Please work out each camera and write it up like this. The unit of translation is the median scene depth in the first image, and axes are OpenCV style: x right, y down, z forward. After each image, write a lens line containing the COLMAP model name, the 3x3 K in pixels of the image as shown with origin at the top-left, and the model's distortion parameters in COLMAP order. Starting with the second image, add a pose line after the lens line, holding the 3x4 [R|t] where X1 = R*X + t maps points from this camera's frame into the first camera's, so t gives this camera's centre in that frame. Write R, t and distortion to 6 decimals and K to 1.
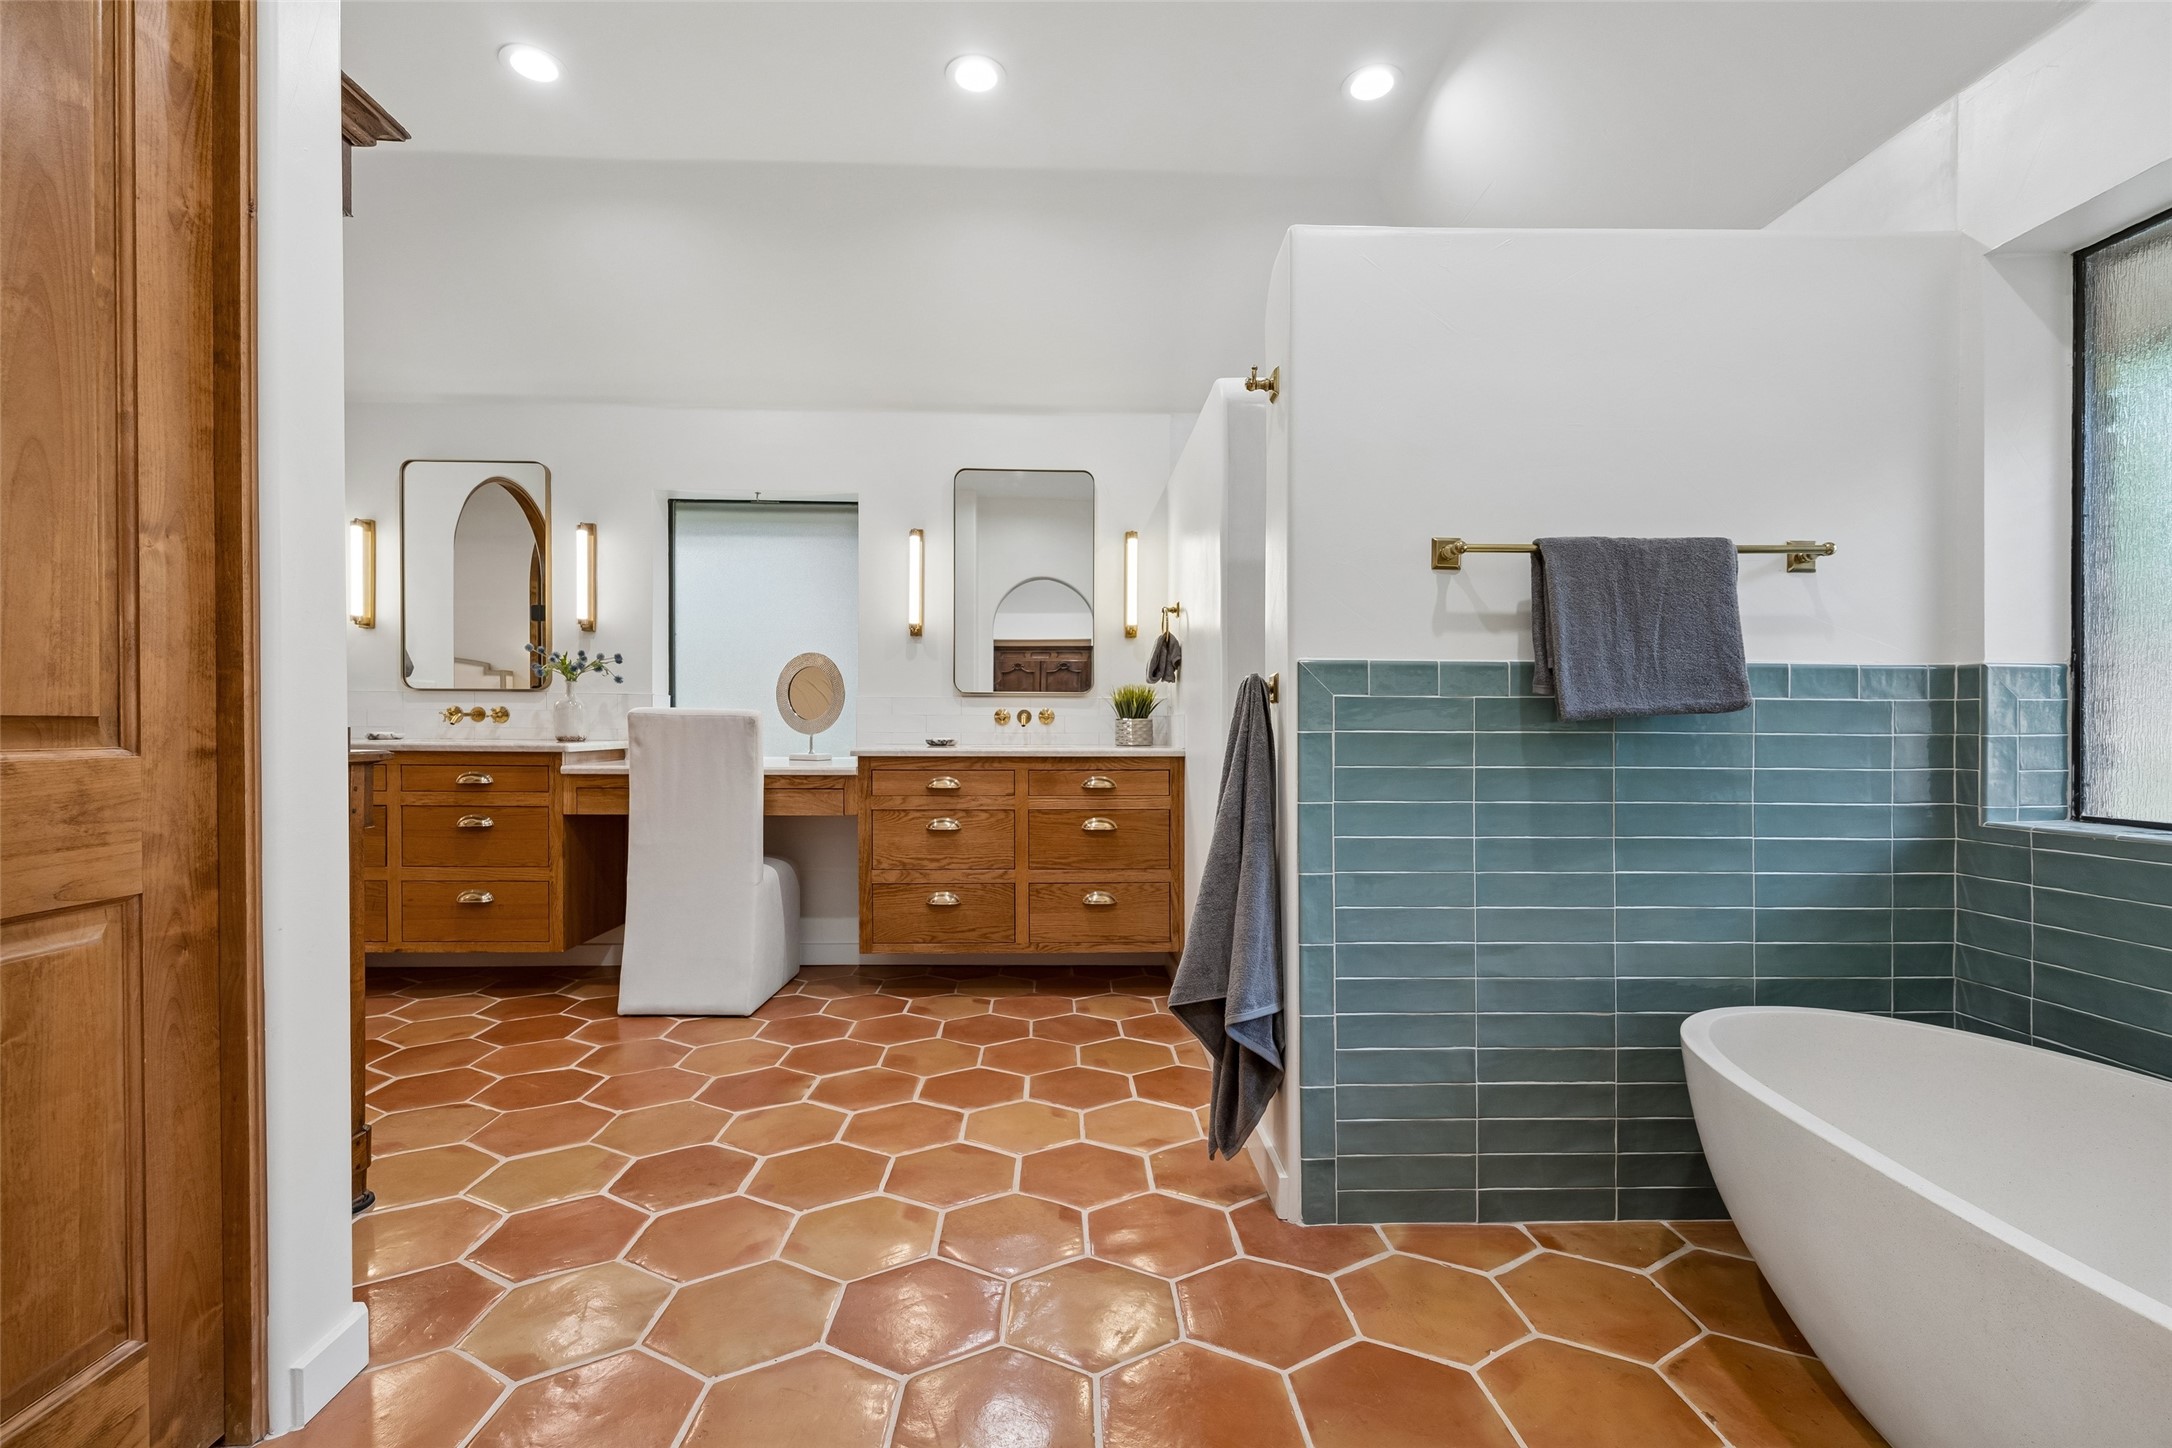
lens RADIAL K [[959.7, 0, 1086.0], [0, 959.7, 724.0], [0, 0, 1]] dist [-0.000836, -0.000107]
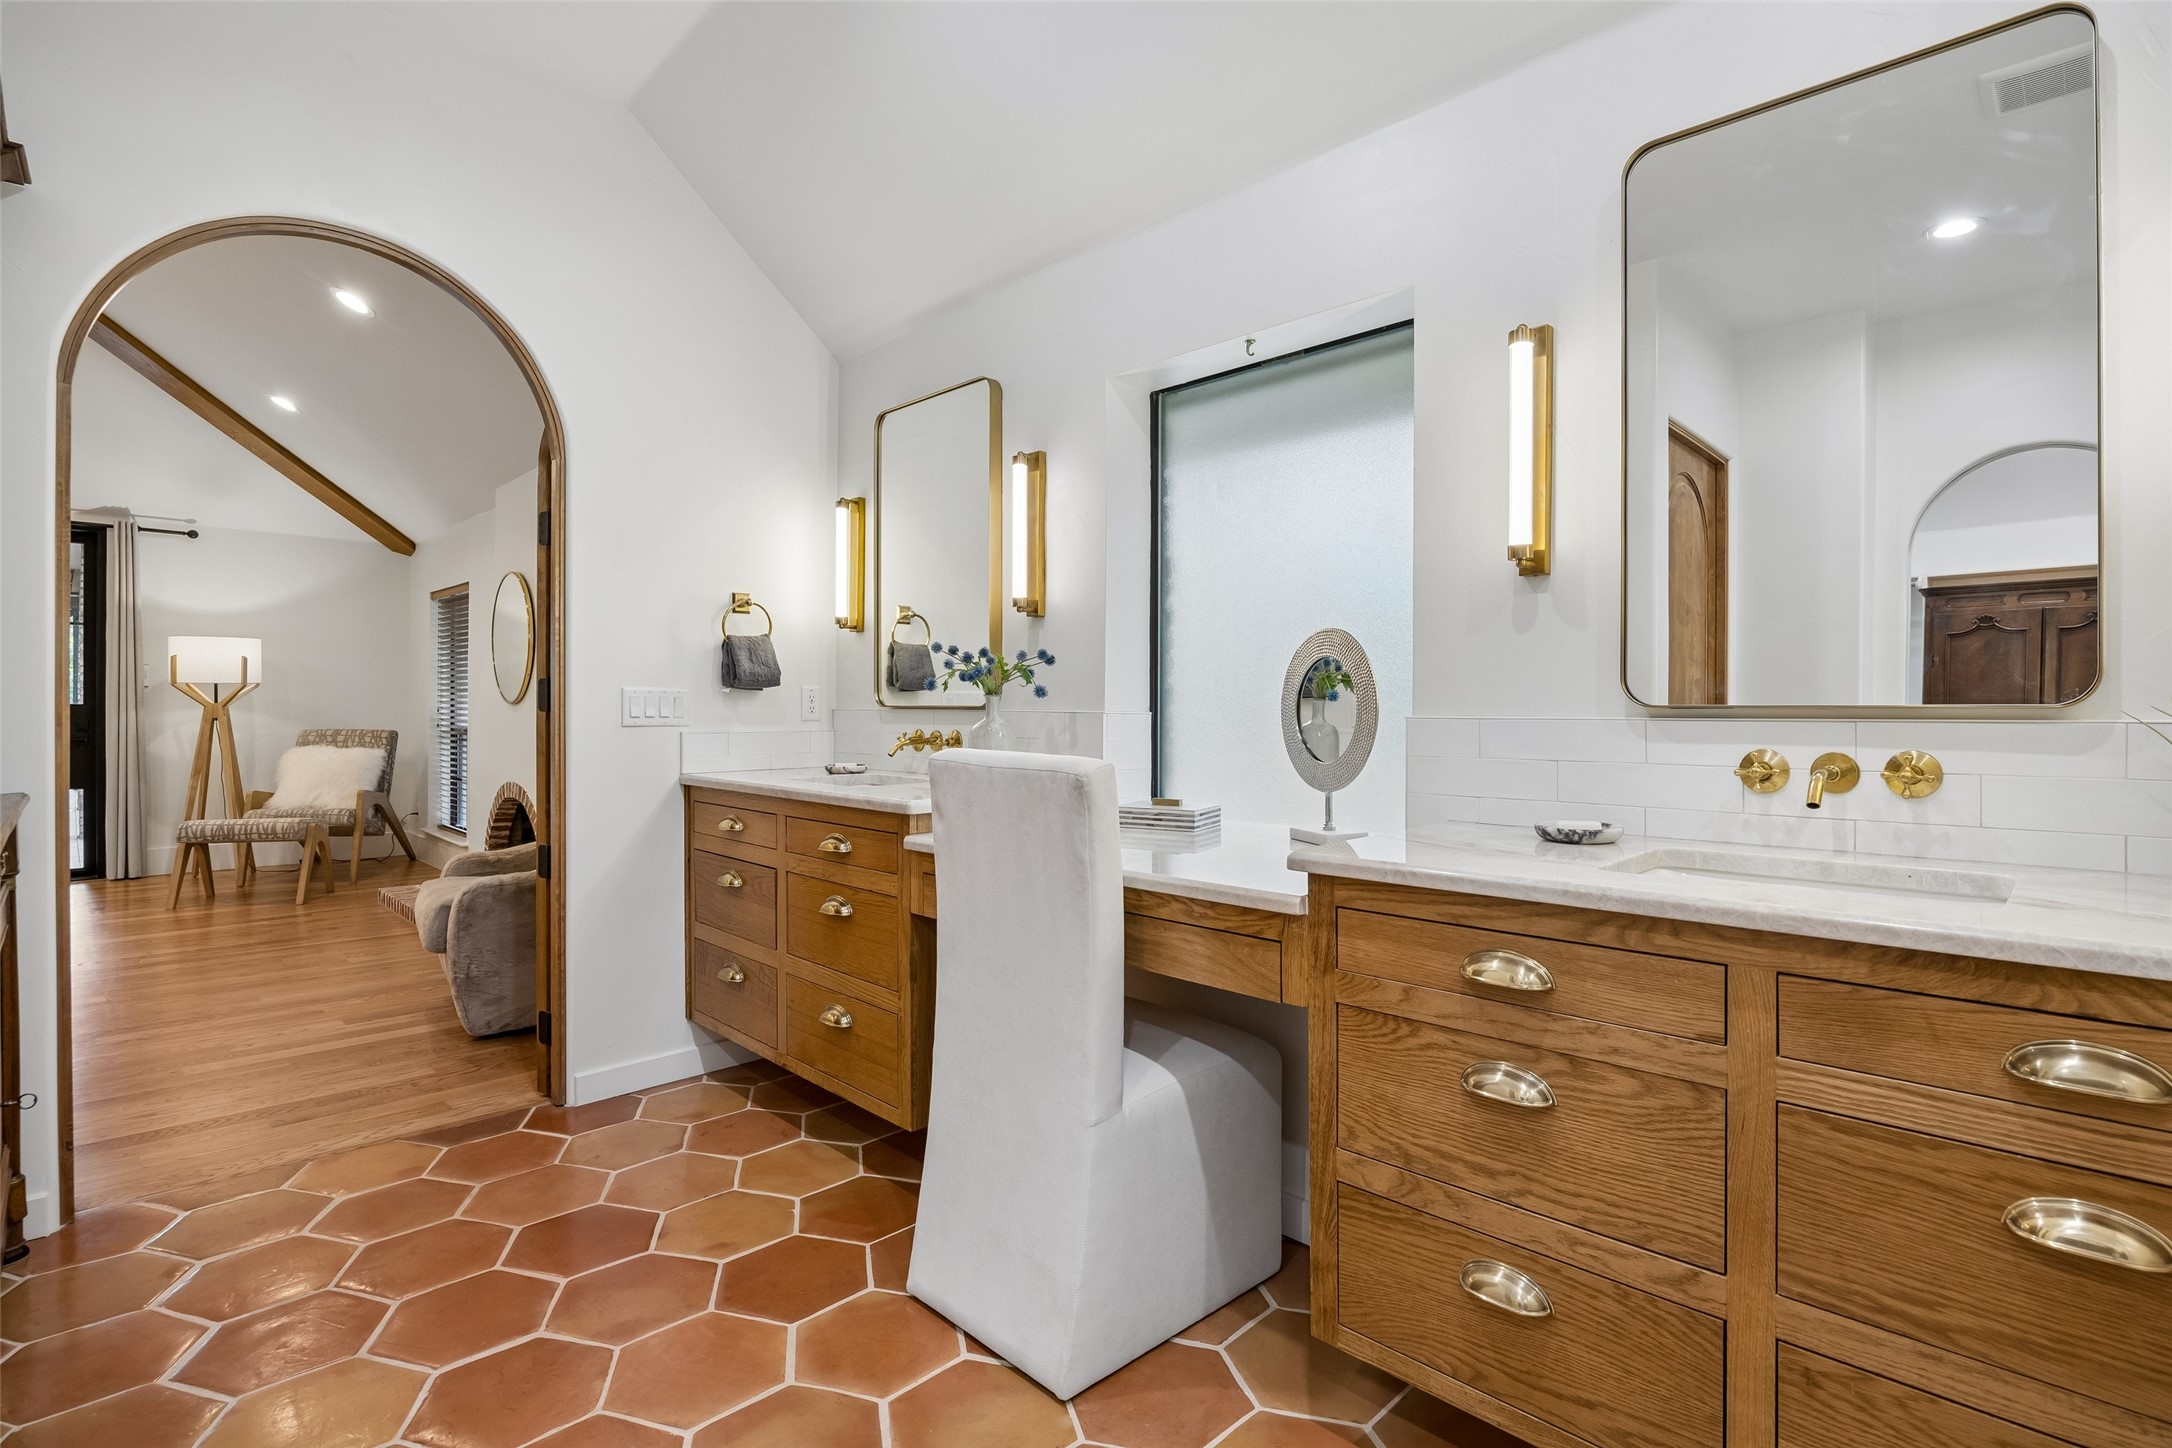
lens RADIAL K [[1047.0, 0, 1087.2], [0, 1047.0, 711.9], [0, 0, 1]] dist [-0.029052, 0.010635]
pose [[0.681893, -0.002719, -0.731447, 0.031835], [0.004661, 0.999989, 0.000628, -0.036505], [0.731437, -0.003837, 0.681898, 0.614328]]
